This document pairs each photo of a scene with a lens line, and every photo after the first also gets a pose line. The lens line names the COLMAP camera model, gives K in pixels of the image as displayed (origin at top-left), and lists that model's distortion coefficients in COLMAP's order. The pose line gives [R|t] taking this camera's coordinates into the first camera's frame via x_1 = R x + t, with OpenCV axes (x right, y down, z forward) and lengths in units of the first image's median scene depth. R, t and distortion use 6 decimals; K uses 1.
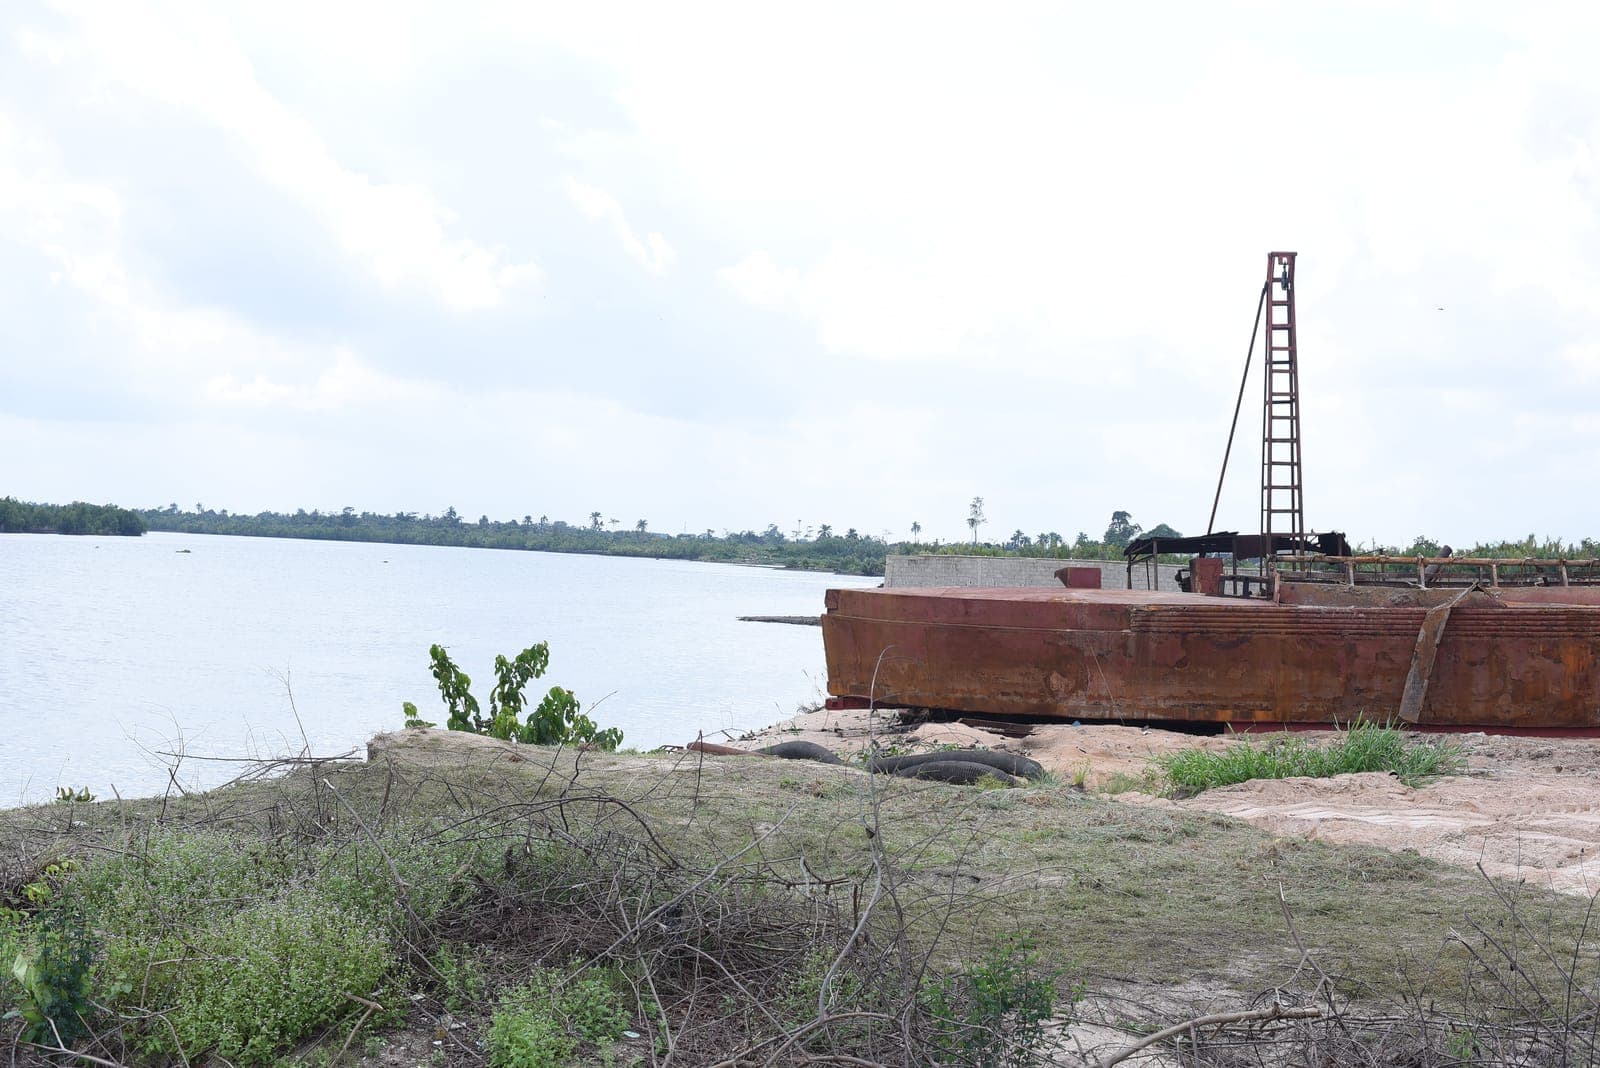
lens RADIAL K [[2300.6, 0, 796.9], [0, 2300.6, 535.7], [0, 0, 1]] dist [-0.106094, 0.000000]
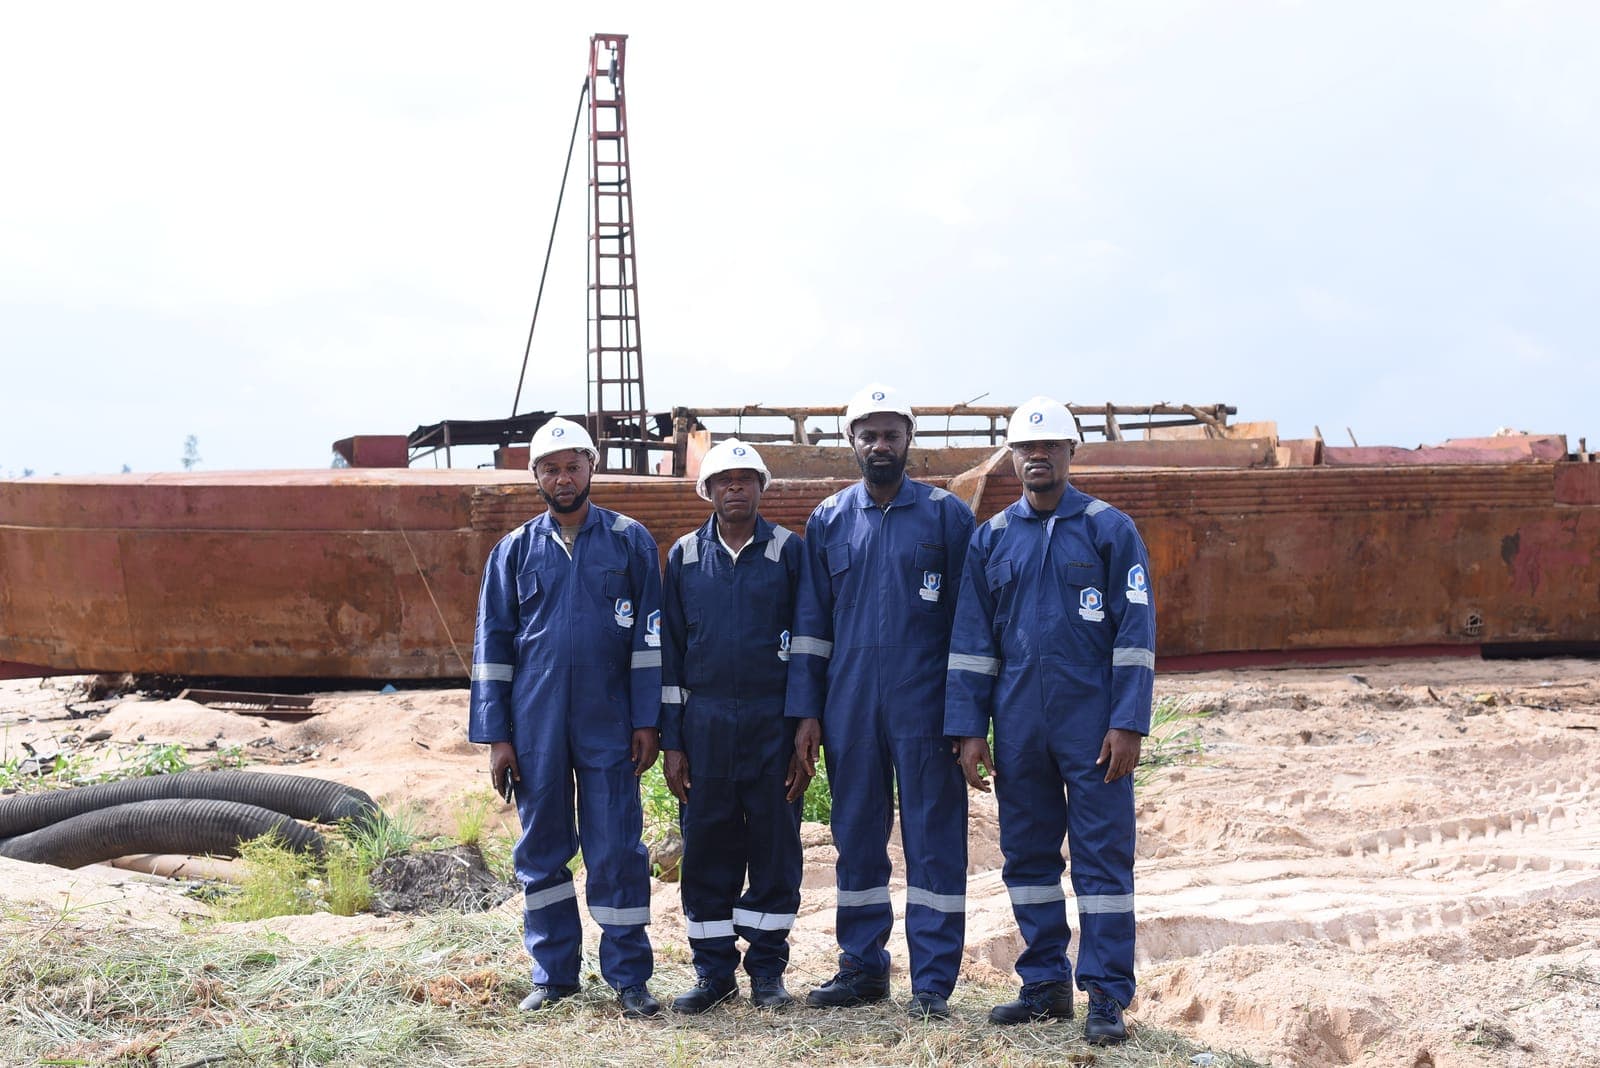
lens RADIAL K [[2300.6, 0, 796.1], [0, 2300.6, 535.2], [0, 0, 1]] dist [-0.106094, 0.000000]
pose [[0.943535, -0.032231, 0.329701, 0.027930], [0.023502, 0.999261, 0.030430, 0.026716], [-0.330438, -0.020963, 0.943595, 0.406651]]
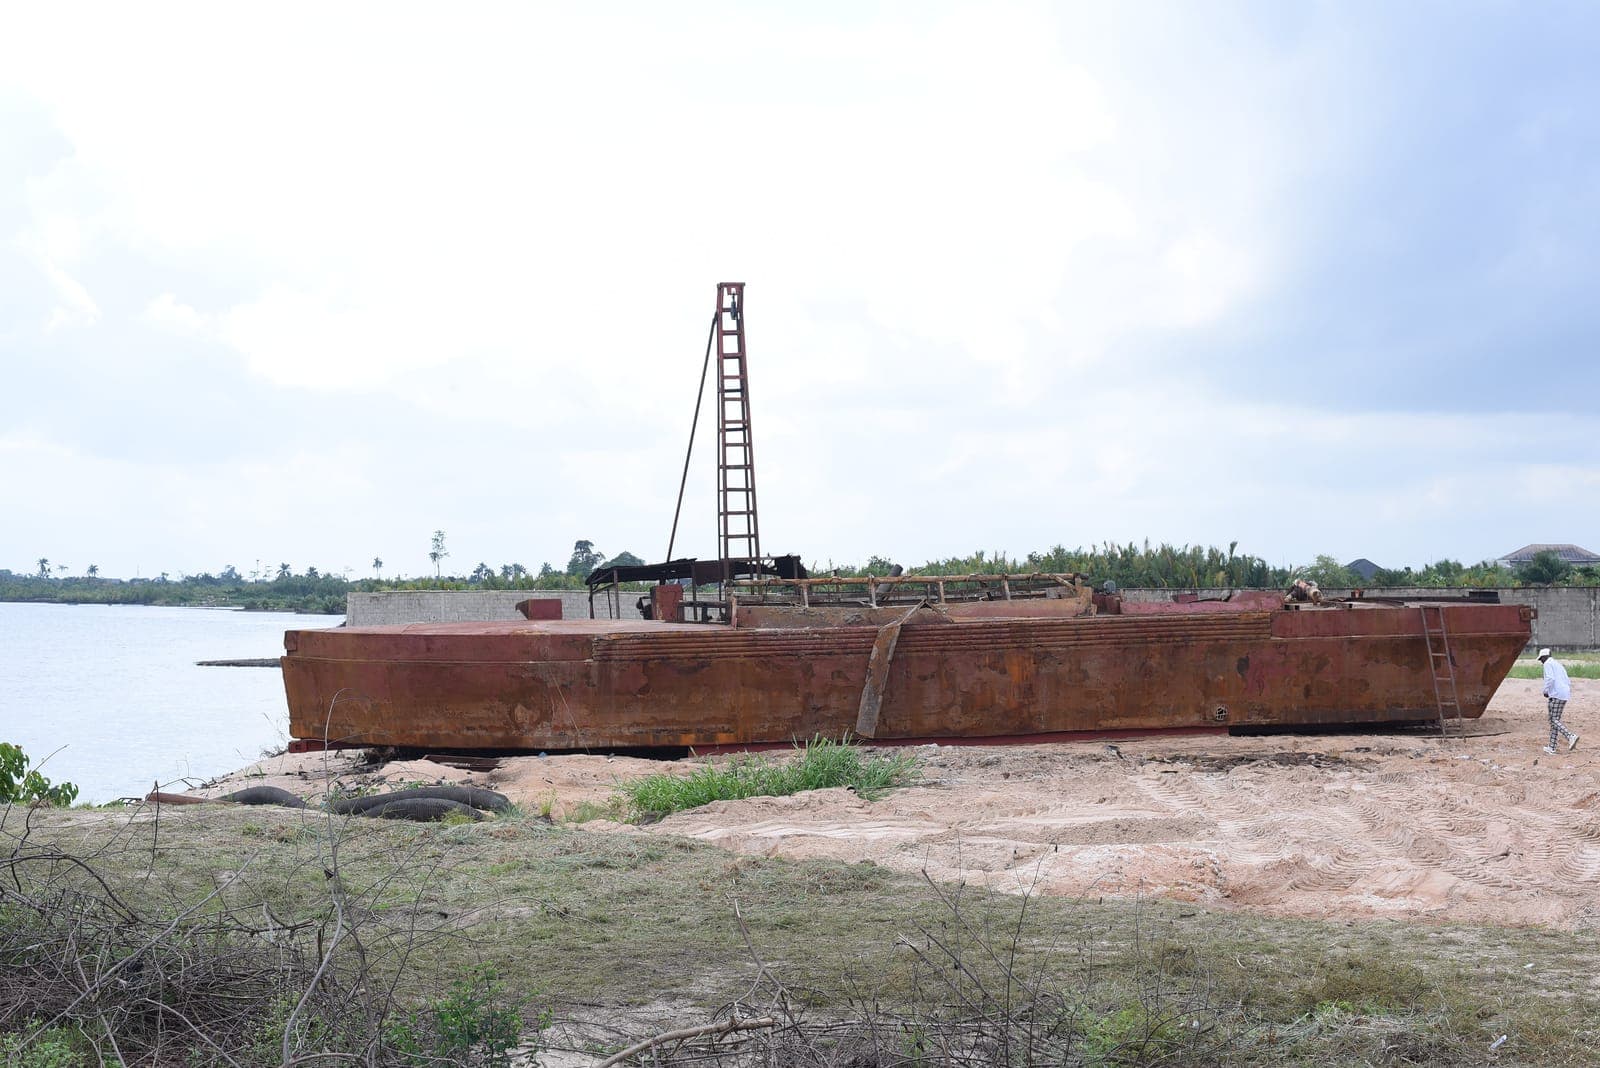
lens RADIAL K [[2300.6, 0, 814.9], [0, 2300.6, 539.5], [0, 0, 1]] dist [-0.106094, 0.000000]
pose [[0.970736, -0.031348, 0.238092, 0.001245], [0.034141, 0.999388, -0.007612, -0.000558], [-0.237708, 0.015518, 0.971213, -0.005766]]
